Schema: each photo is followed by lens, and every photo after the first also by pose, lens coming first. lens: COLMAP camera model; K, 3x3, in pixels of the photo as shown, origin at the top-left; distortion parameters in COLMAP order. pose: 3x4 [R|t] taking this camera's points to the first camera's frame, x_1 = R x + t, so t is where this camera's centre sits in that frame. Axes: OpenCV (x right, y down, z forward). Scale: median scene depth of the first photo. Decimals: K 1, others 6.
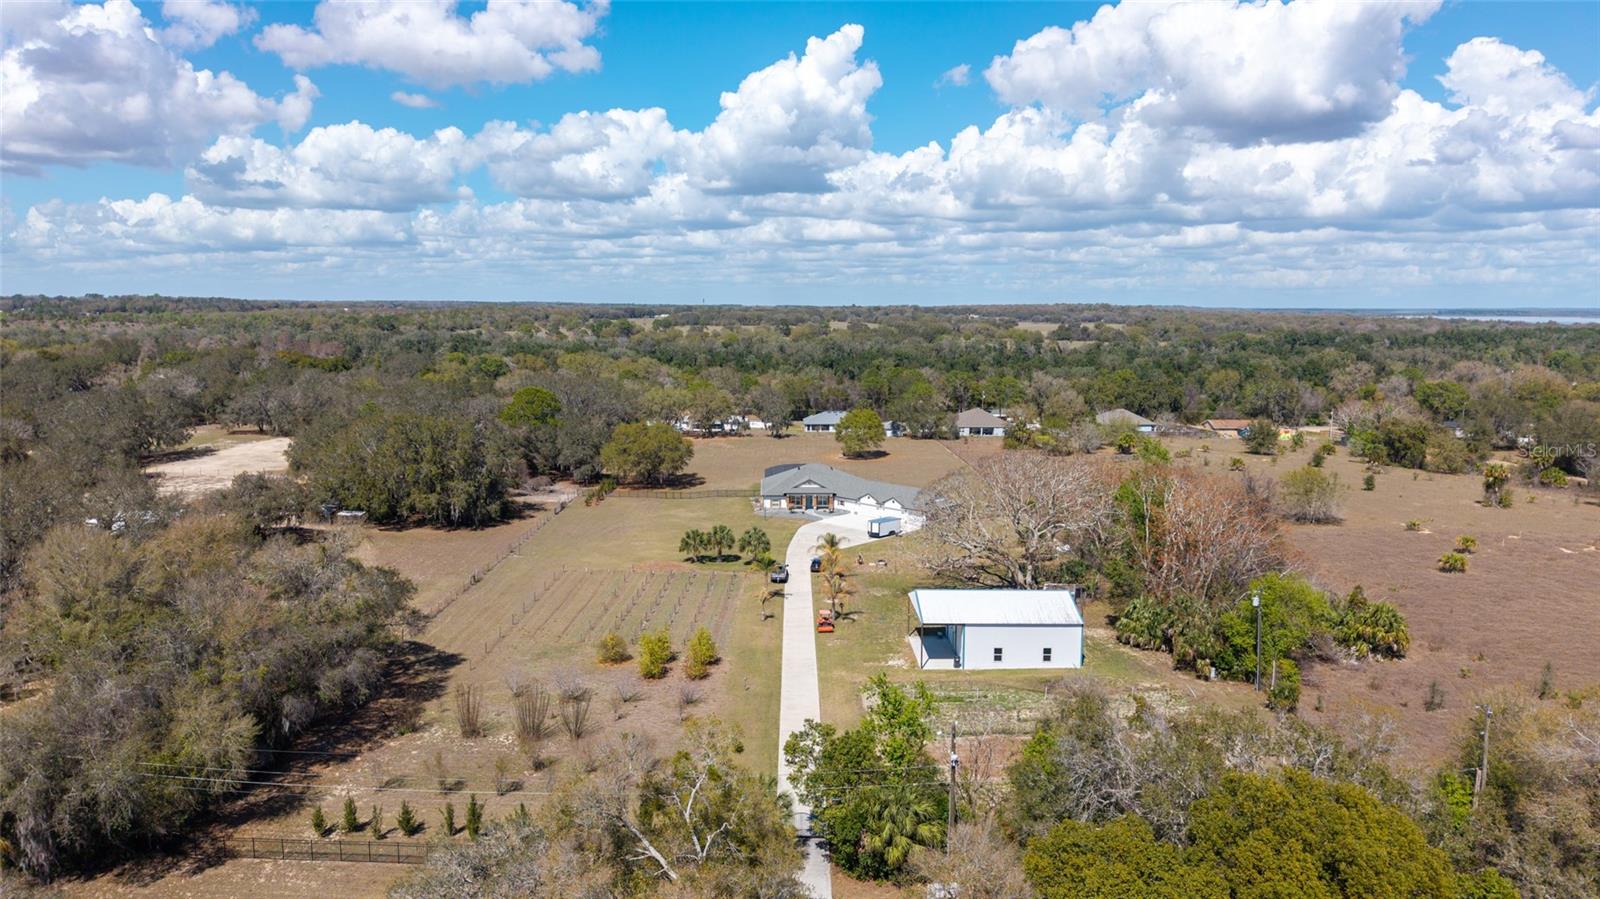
lens RADIAL K [[1065.3, 0, 805.0], [0, 1065.3, 458.5], [0, 0, 1]] dist [0.042705, -0.050209]
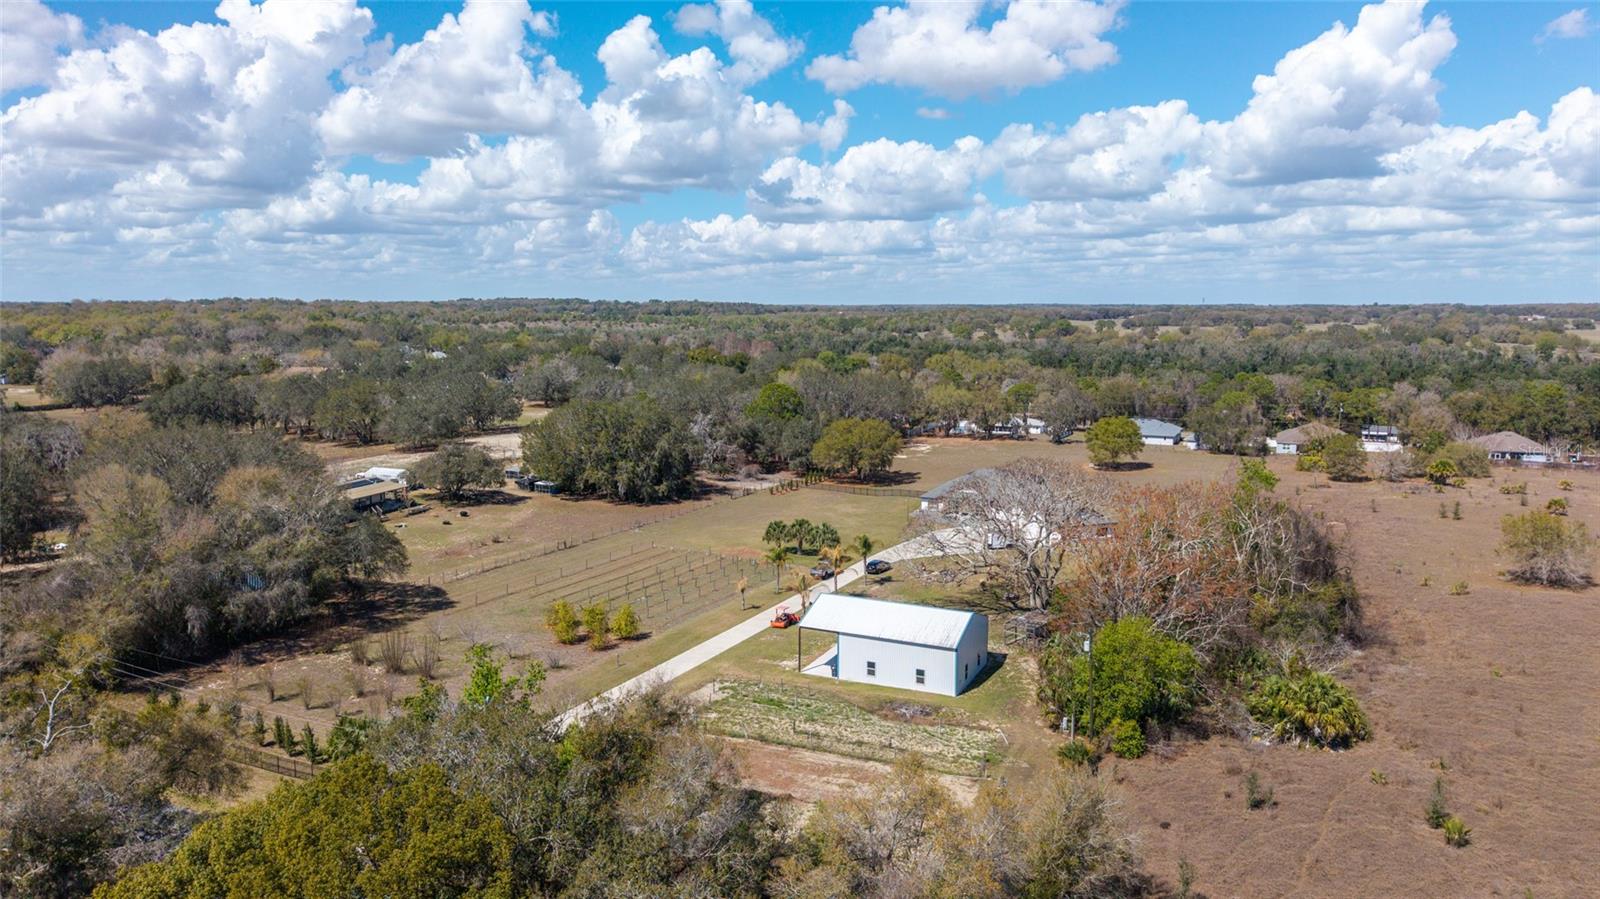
lens RADIAL K [[1065.3, 0, 805.1], [0, 1065.3, 472.3], [0, 0, 1]] dist [0.042705, -0.050209]
pose [[0.895595, 0.065207, -0.440065, 0.107889], [-0.060462, 0.997862, 0.024810, -0.002207], [0.440742, 0.004387, 0.897623, 0.024359]]
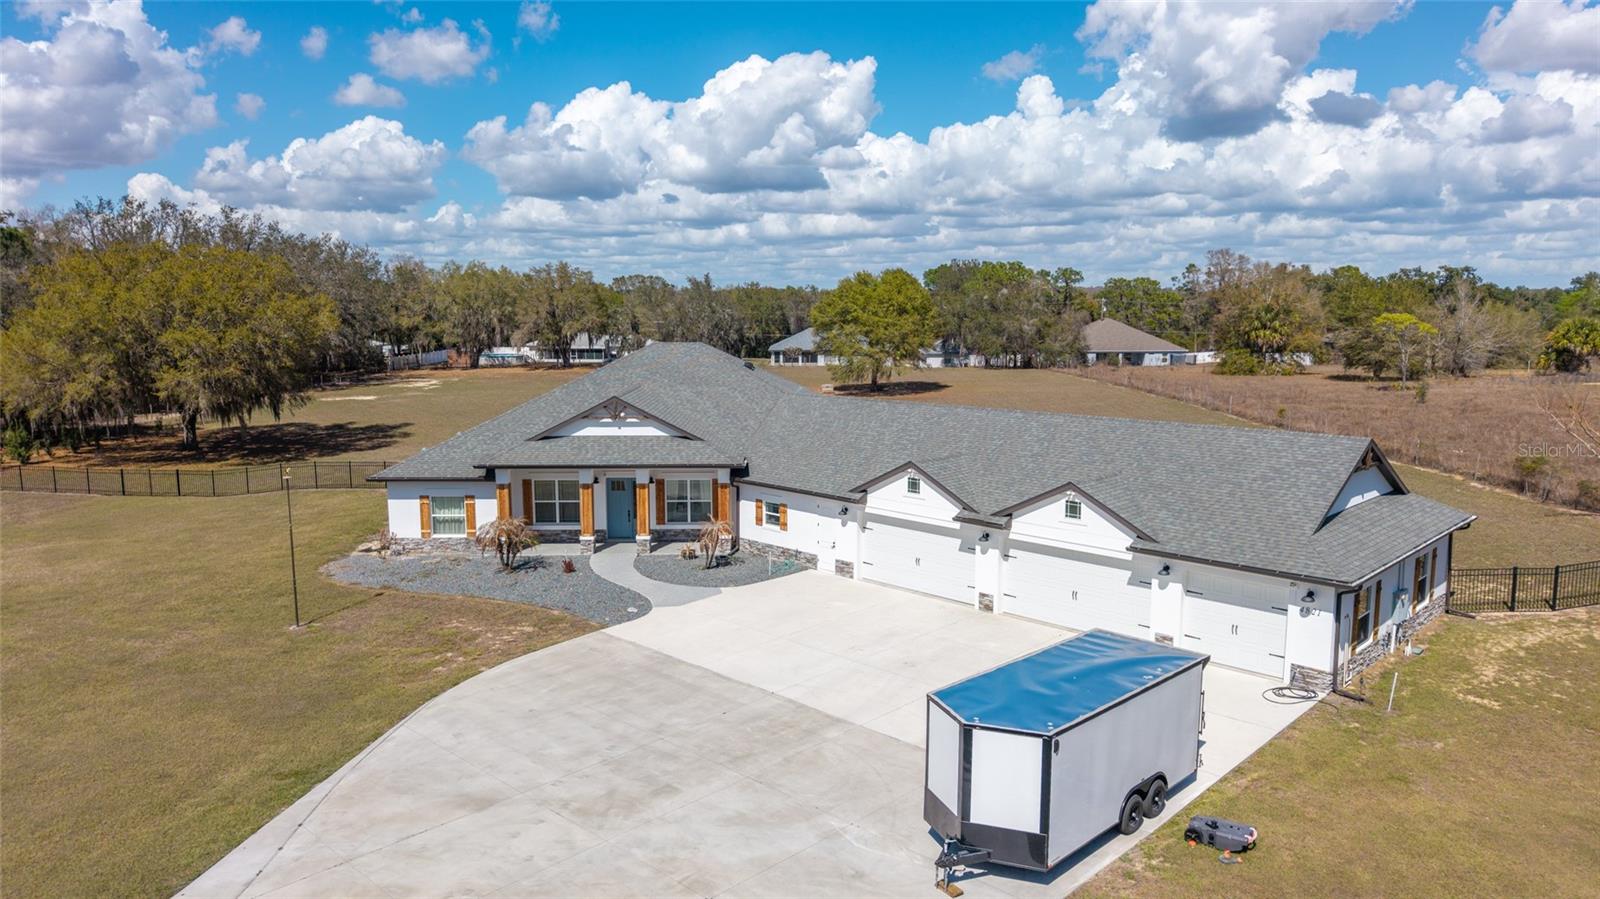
lens RADIAL K [[1065.3, 0, 796.2], [0, 1065.3, 449.0], [0, 0, 1]] dist [0.042705, -0.050209]
pose [[0.999610, -0.003828, -0.027646, 0.015978], [0.003648, 0.999972, -0.006564, 0.011187], [0.027671, 0.006461, 0.999596, 0.290763]]
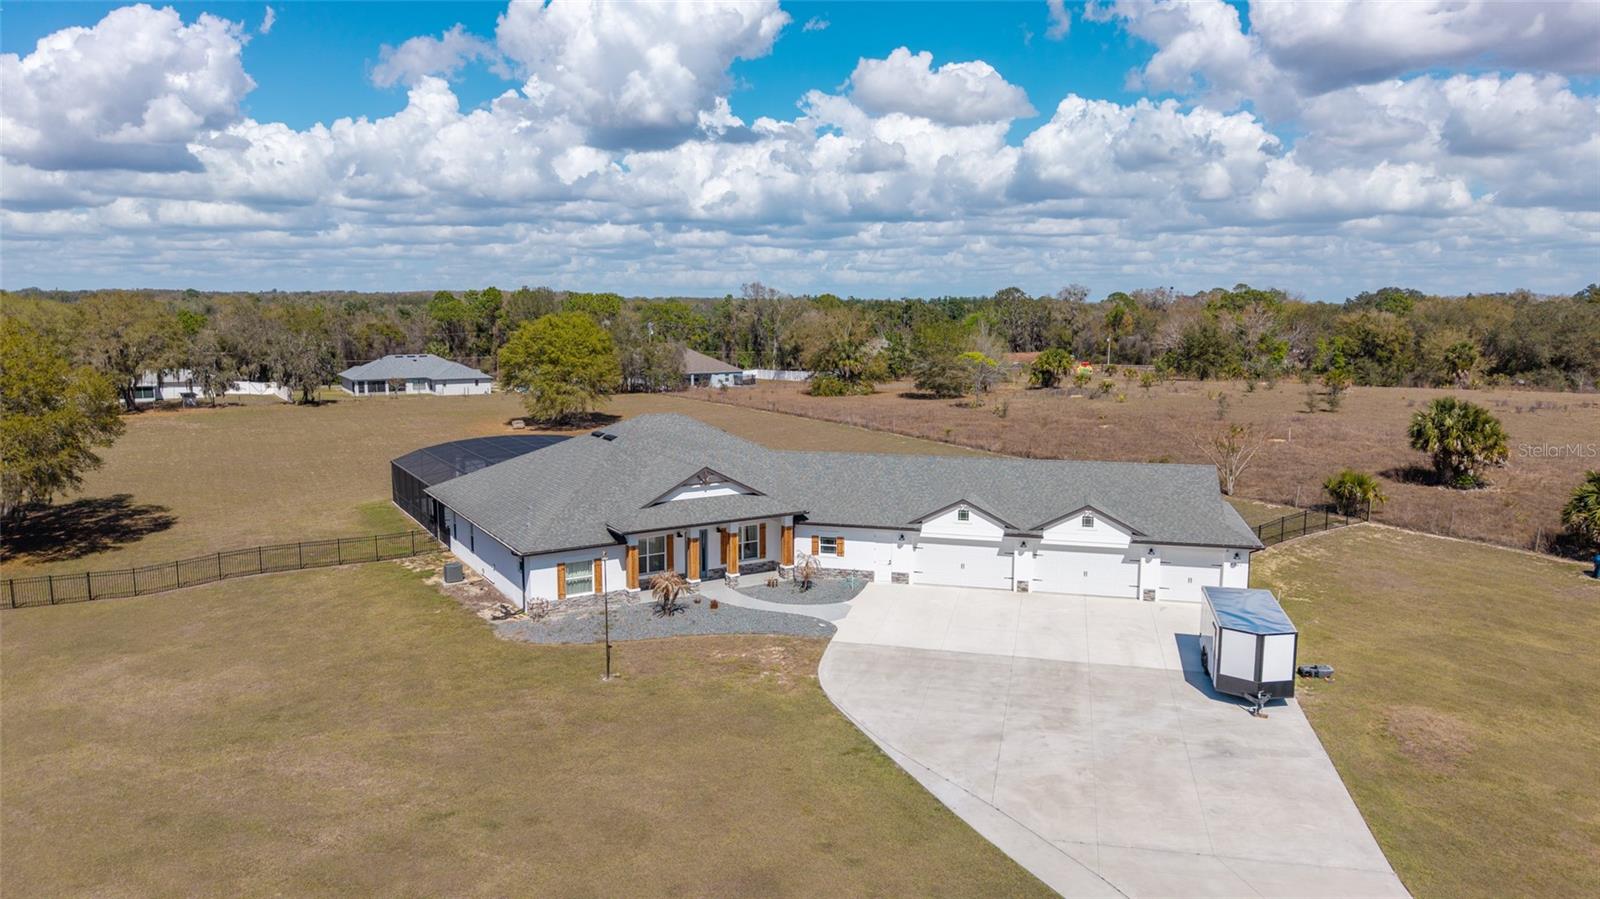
lens RADIAL K [[1065.3, 0, 802.2], [0, 1065.3, 465.0], [0, 0, 1]] dist [0.042705, -0.050209]
pose [[0.873571, -0.077761, 0.480444, -0.035506], [0.073724, 0.996905, 0.027301, 0.004978], [-0.481080, 0.011571, 0.876600, 0.278741]]
